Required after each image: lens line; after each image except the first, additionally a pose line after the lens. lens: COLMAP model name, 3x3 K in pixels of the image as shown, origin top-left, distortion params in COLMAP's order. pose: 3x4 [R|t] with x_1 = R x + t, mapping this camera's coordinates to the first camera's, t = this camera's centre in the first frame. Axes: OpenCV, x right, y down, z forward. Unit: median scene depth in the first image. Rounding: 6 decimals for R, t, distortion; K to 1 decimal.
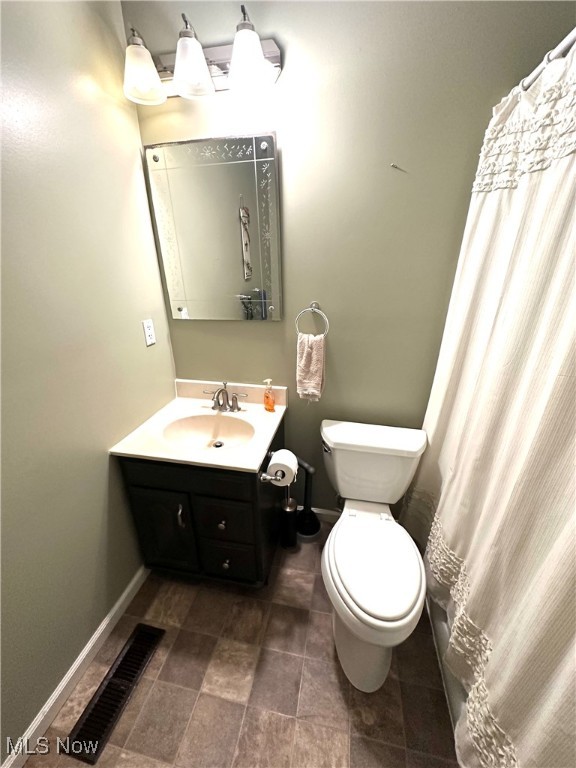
lens RADIAL K [[306.0, 0, 287.6], [0, 306.0, 384.5], [0, 0, 1]] dist [-0.002875, 0.000594]
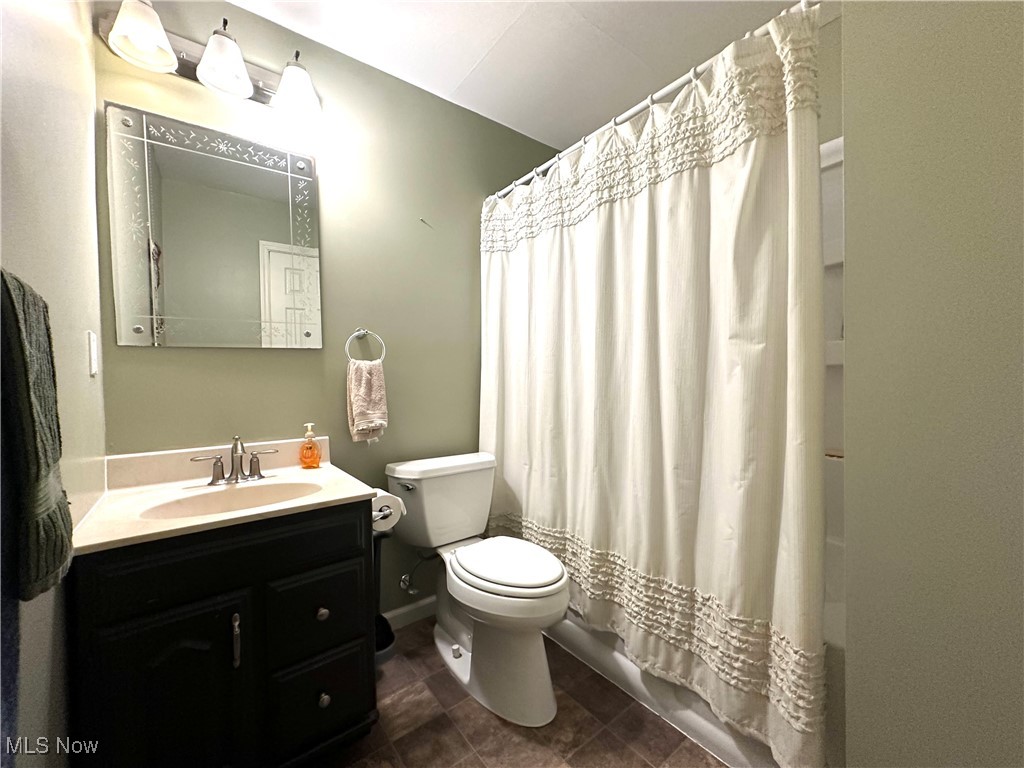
lens RADIAL K [[408.0, 0, 514.7], [0, 408.0, 384.2], [0, 0, 1]] dist [-0.002875, 0.000594]
pose [[0.653466, -0.017075, 0.756764, -0.538946], [0.297150, 0.925279, -0.235712, 0.308242], [-0.696193, 0.378902, 0.609712, 0.014532]]
